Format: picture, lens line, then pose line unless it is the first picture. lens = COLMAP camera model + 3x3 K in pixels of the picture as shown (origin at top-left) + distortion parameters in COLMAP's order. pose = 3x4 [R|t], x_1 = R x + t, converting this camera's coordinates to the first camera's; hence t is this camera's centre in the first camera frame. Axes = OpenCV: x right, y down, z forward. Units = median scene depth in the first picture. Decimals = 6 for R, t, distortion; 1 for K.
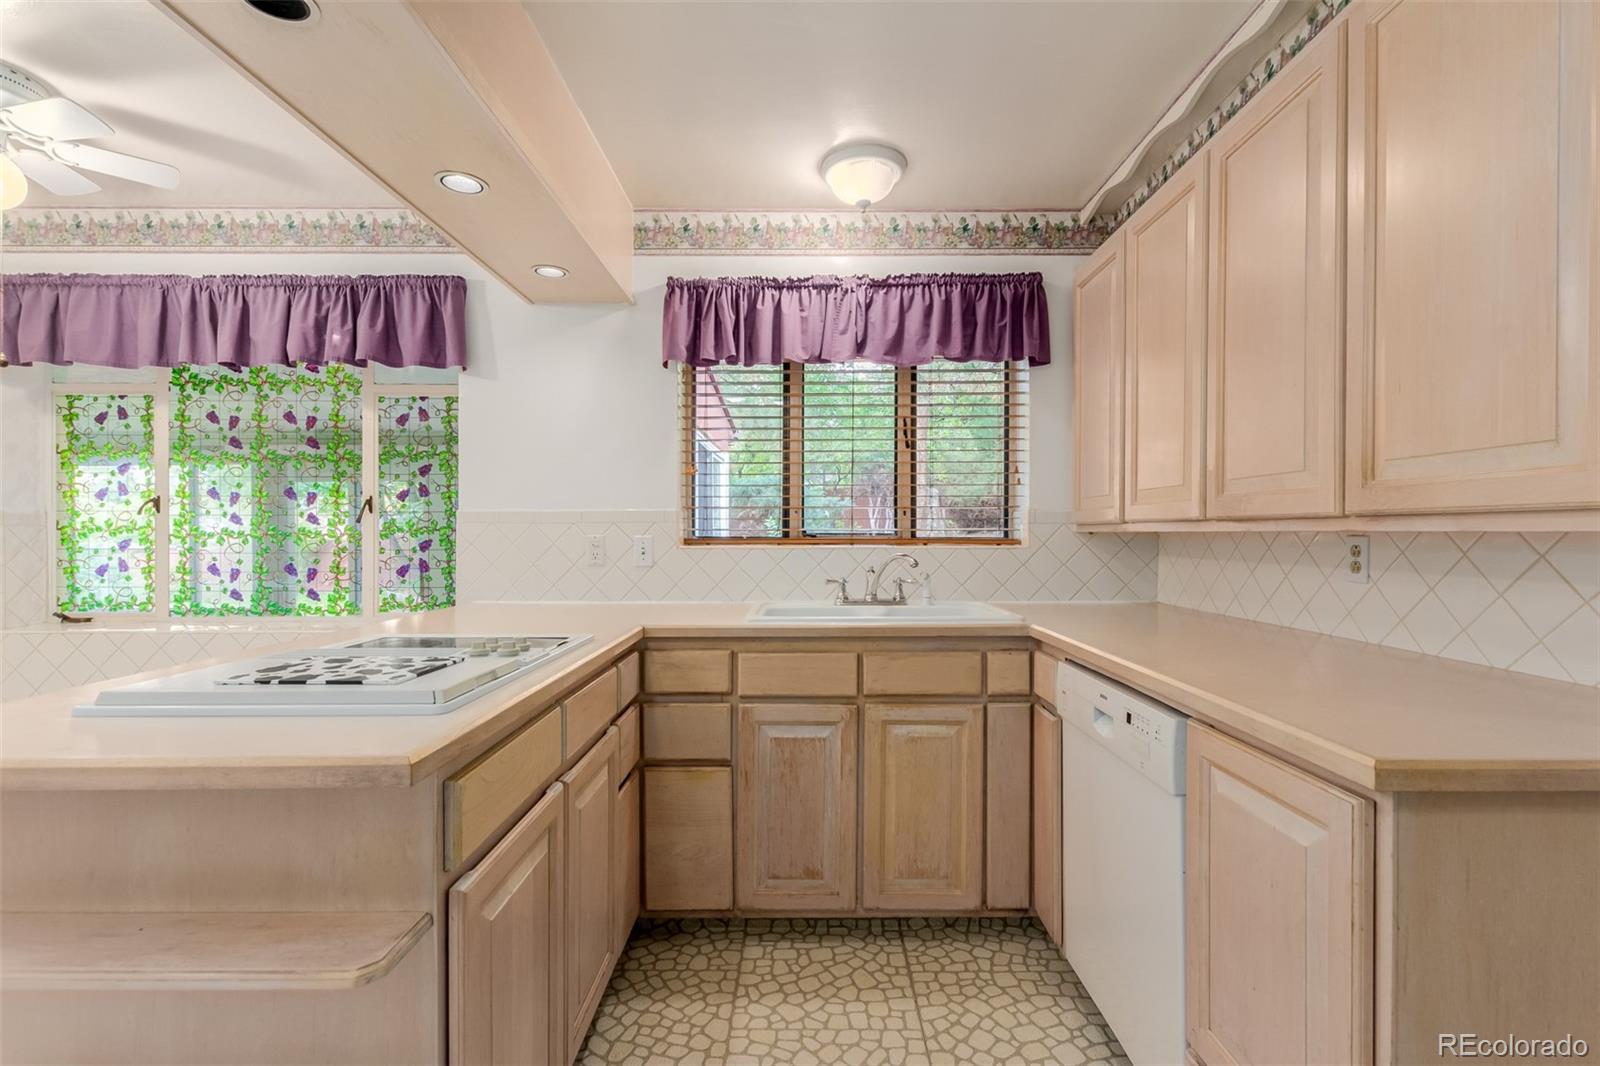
lens RADIAL K [[684.2, 0, 801.0], [0, 684.2, 519.2], [0, 0, 1]] dist [0.007872, -0.000207]
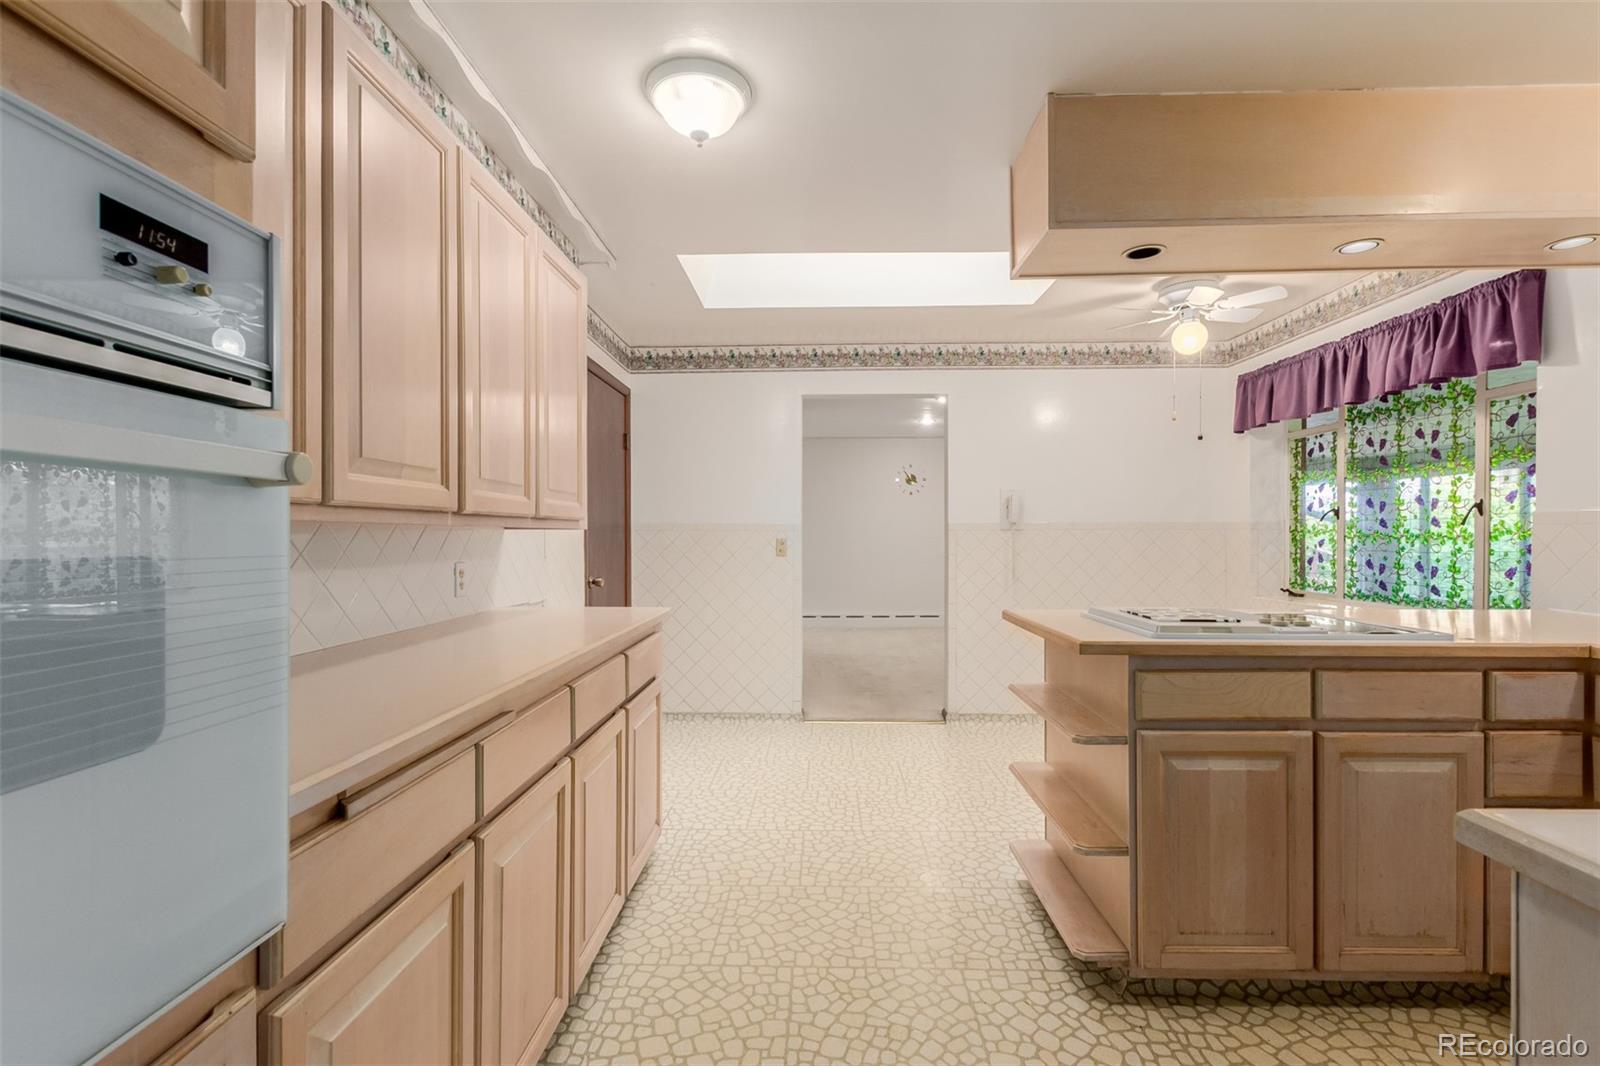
lens RADIAL K [[733.8, 0, 800.3], [0, 733.8, 533.9], [0, 0, 1]] dist [-0.000293, 0.000024]
pose [[-0.024736, -0.000929, -0.999694, 0.503138], [0.017652, 0.999843, -0.001366, 0.002120], [0.999538, -0.017681, -0.024716, -0.002458]]
